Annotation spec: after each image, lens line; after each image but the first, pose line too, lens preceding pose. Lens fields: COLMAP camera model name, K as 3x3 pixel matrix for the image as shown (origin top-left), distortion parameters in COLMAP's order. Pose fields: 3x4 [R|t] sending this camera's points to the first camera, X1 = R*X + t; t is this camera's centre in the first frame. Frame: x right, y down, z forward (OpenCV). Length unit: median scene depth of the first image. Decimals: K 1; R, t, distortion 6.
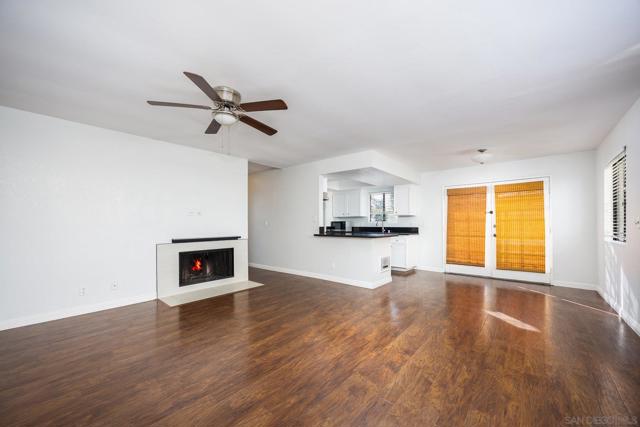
lens RADIAL K [[247.7, 0, 329.4], [0, 247.7, 222.8], [0, 0, 1]] dist [-0.008803, -0.000026]
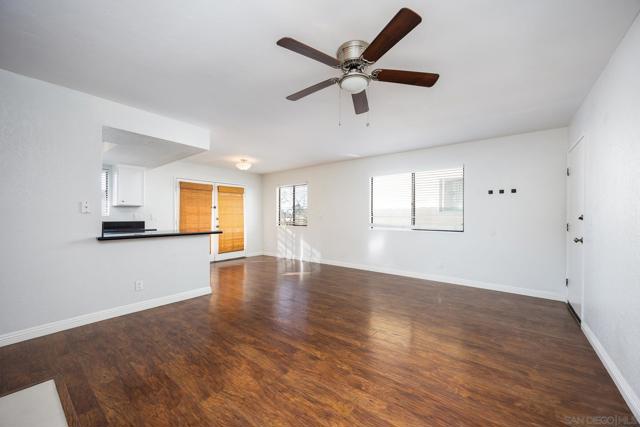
lens RADIAL K [[247.7, 0, 319.3], [0, 247.7, 216.2], [0, 0, 1]] dist [-0.008803, -0.000026]
pose [[-0.031239, 0.003247, 0.999507, -0.609567], [-0.006764, 0.999971, -0.003460, 0.001187], [-0.999489, -0.006869, -0.031217, 0.572192]]
